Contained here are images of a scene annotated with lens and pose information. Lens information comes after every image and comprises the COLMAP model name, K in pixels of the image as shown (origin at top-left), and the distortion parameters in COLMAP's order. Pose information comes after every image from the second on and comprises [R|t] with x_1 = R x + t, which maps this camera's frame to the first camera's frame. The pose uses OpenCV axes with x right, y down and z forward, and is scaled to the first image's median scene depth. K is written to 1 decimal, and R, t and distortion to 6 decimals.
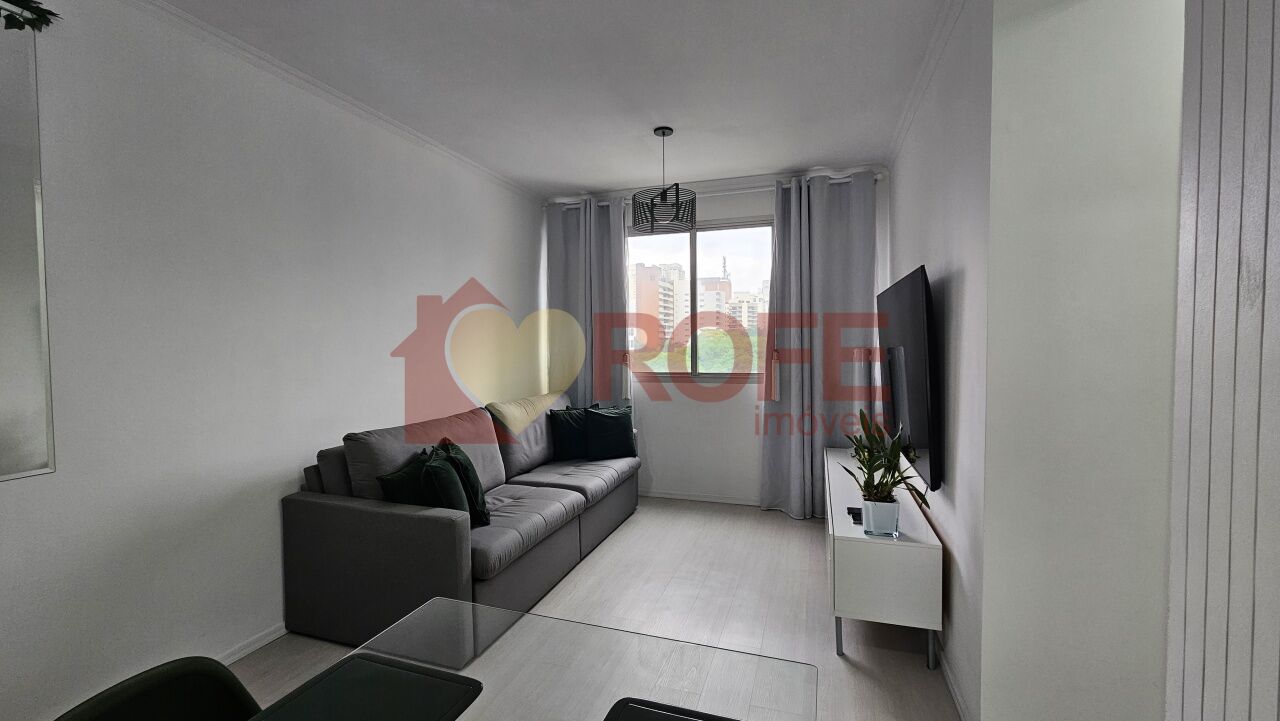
lens RADIAL K [[523.8, 0, 640.0], [0, 523.8, 360.5], [0, 0, 1]] dist [0.000339, 0.000309]
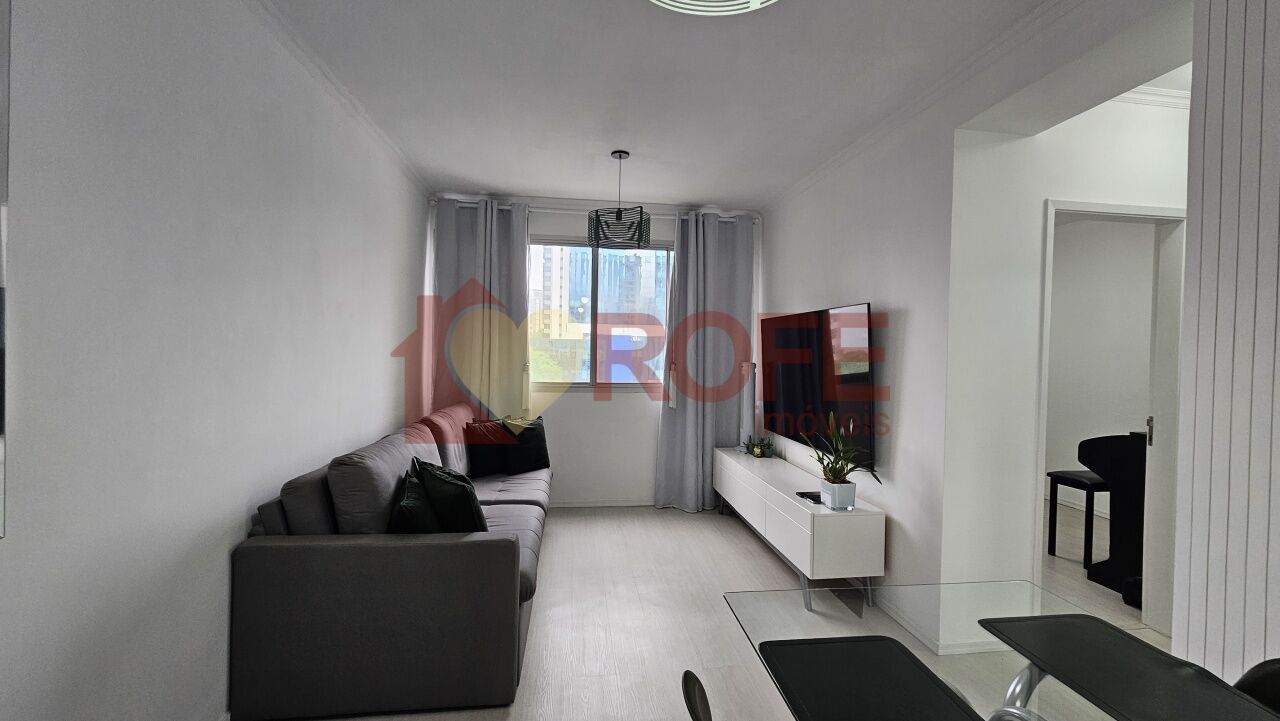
lens RADIAL K [[523.8, 0, 640.0], [0, 523.8, 360.5], [0, 0, 1]] dist [0.000339, 0.000309]
pose [[0.899740, 0.018740, 0.436025, -0.298081], [-0.010617, 0.999722, -0.021059, 0.000083], [-0.436298, 0.014318, 0.899688, 0.030413]]
